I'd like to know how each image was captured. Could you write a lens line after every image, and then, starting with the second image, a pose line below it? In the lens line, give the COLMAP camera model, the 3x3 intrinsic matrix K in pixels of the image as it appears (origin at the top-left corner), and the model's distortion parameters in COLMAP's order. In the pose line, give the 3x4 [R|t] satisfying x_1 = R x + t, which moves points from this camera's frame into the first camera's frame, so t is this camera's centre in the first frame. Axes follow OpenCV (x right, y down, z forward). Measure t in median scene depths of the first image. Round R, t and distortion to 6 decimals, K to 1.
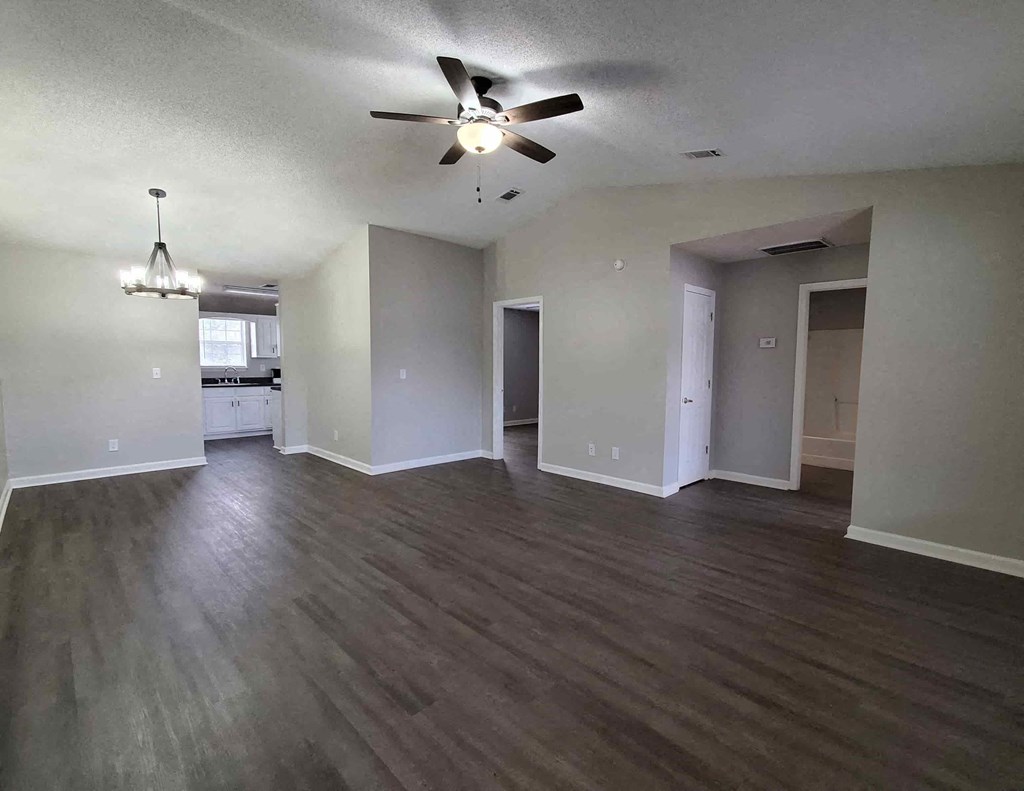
lens RADIAL K [[473.2, 0, 505.3], [0, 473.2, 401.5], [0, 0, 1]] dist [0.003036, 0.000518]
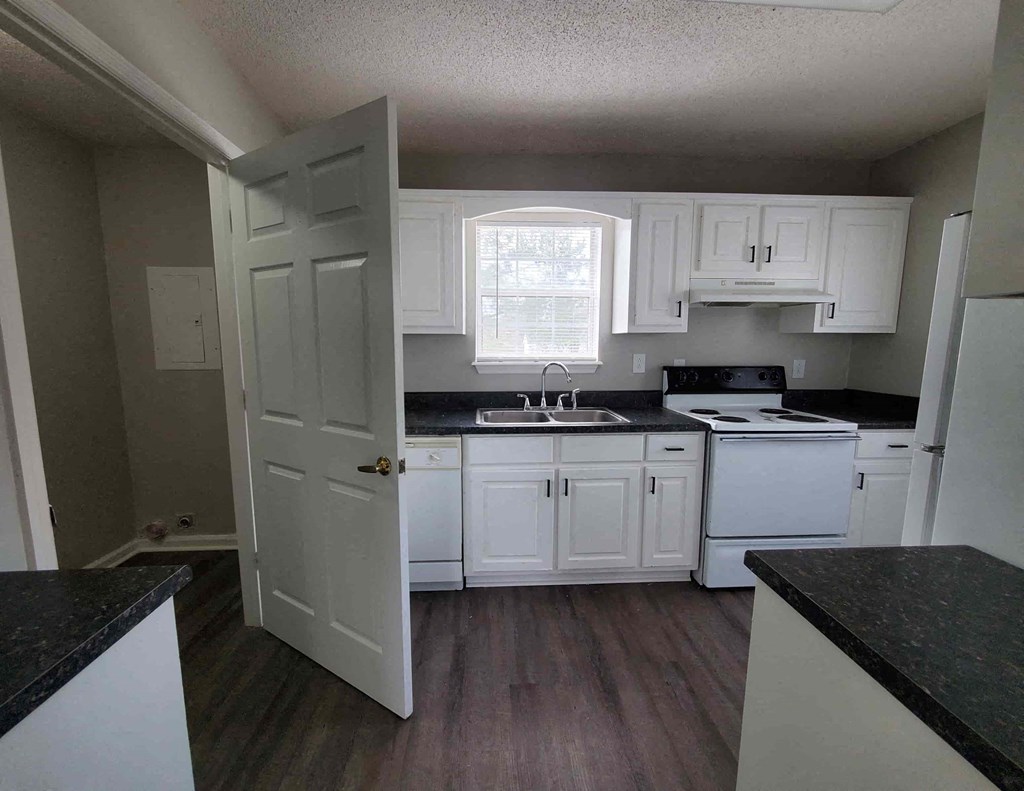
lens RADIAL K [[438.4, 0, 512.0], [0, 438.4, 395.5], [0, 0, 1]] dist [-0.002203, -0.000272]
pose [[0.764832, 0.081955, -0.638996, -0.966136], [-0.051212, 0.996471, 0.066506, -0.163469], [0.642191, -0.018142, 0.766330, 1.779431]]
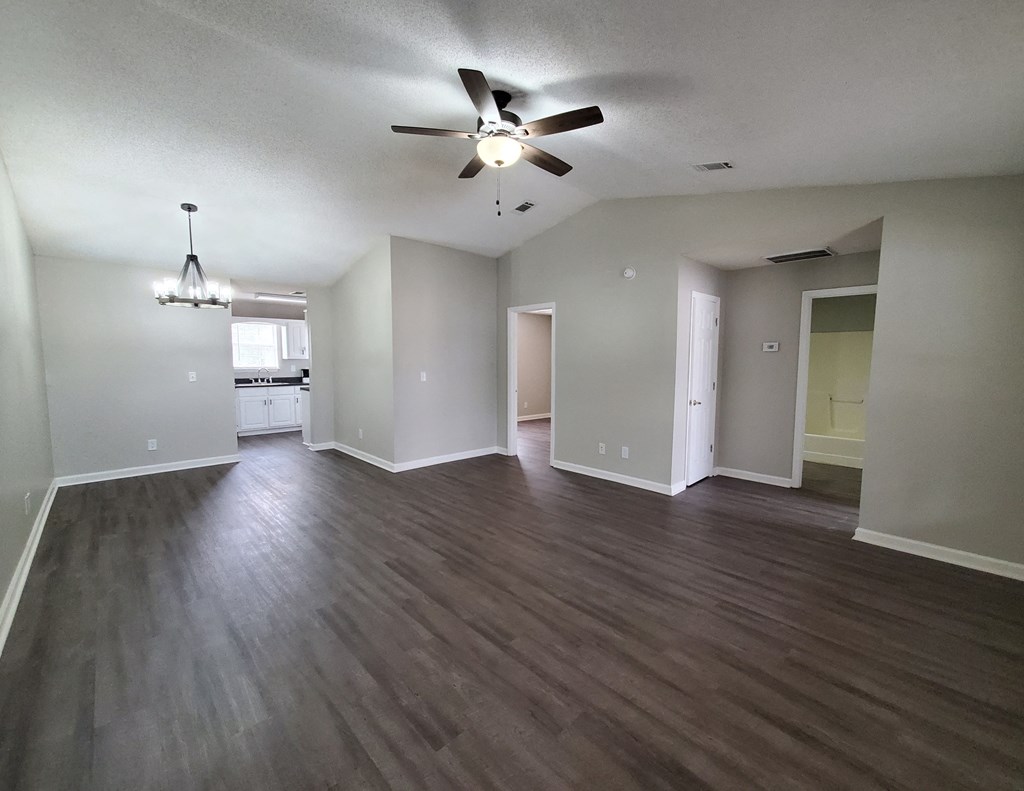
lens RADIAL K [[430.1, 0, 510.7], [0, 430.1, 397.2], [0, 0, 1]] dist [0.001436, 0.000151]
pose [[0.999948, -0.001535, -0.010098, -0.017113], [0.001618, 0.999965, 0.008161, -0.031793], [0.010085, -0.008176, 0.999916, 0.062830]]
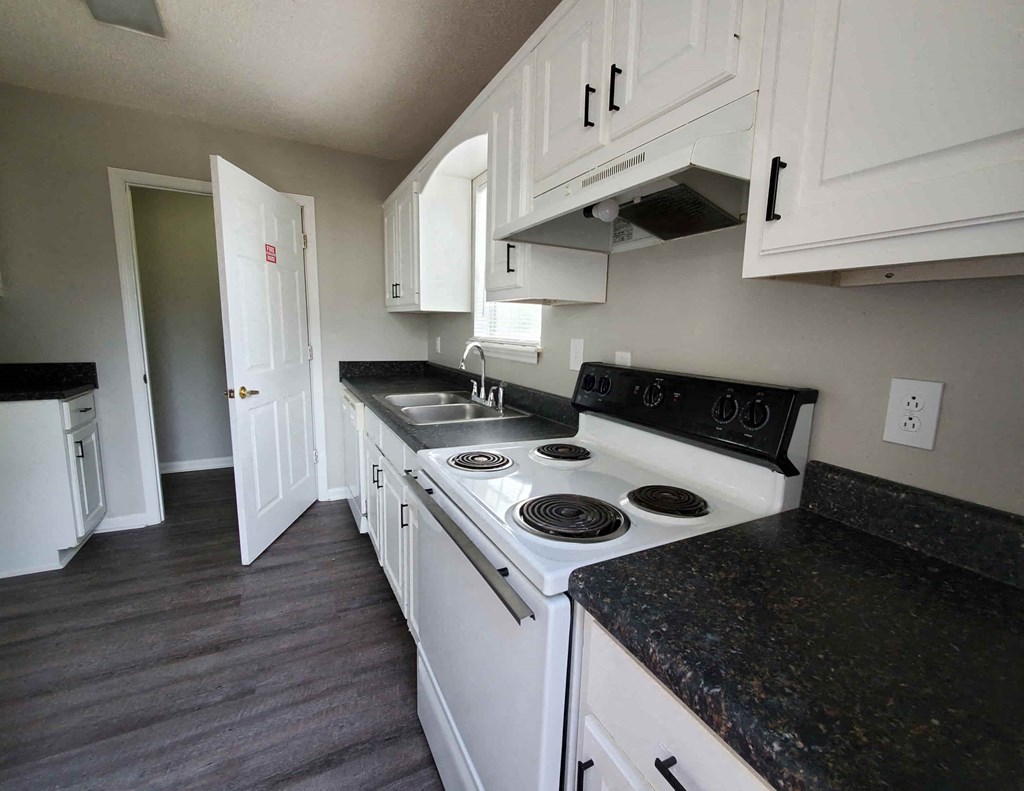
lens RADIAL K [[462.3, 0, 532.4], [0, 462.3, 395.8], [0, 0, 1]] dist [0.000126, -0.000099]
pose [[-0.260692, 0.134882, -0.955953, -0.795841], [-0.101370, 0.980894, 0.166045, -0.216099], [0.960085, 0.140192, -0.242038, 2.646462]]
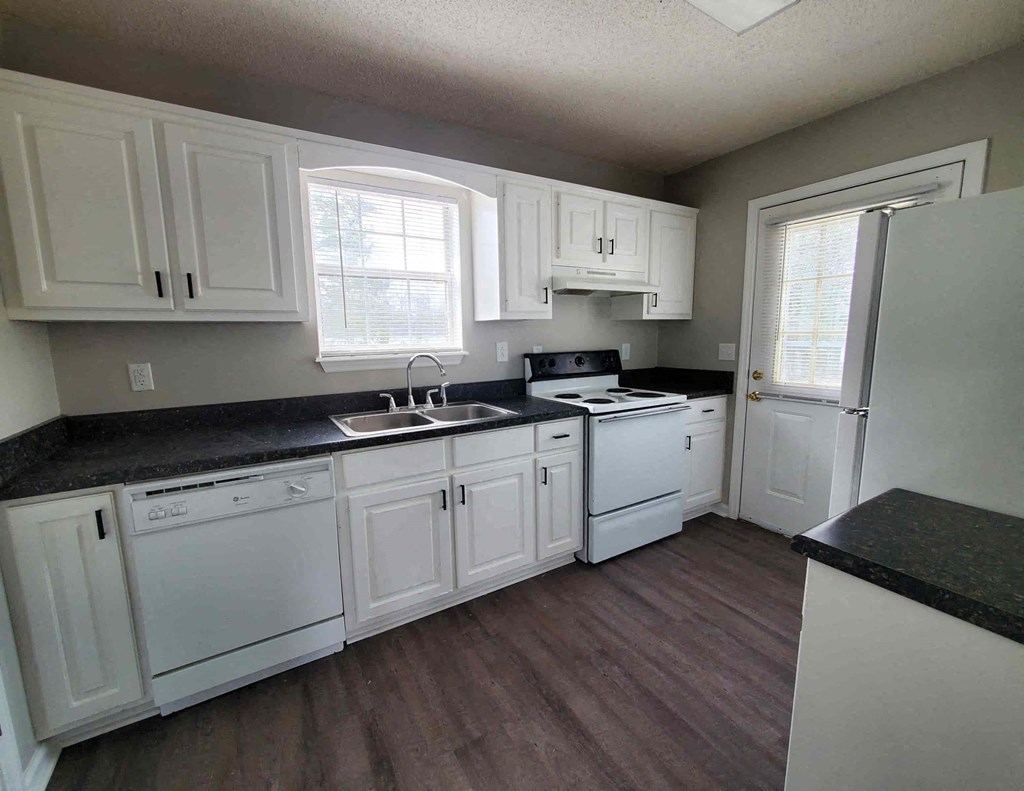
lens RADIAL K [[435.5, 0, 513.7], [0, 435.5, 392.7], [0, 0, 1]] dist [0.000881, -0.000307]
pose [[0.978137, 0.016224, -0.207330, -1.127639], [-0.002333, 0.997746, 0.067070, -0.160251], [0.207951, -0.065120, 0.975969, 1.793260]]
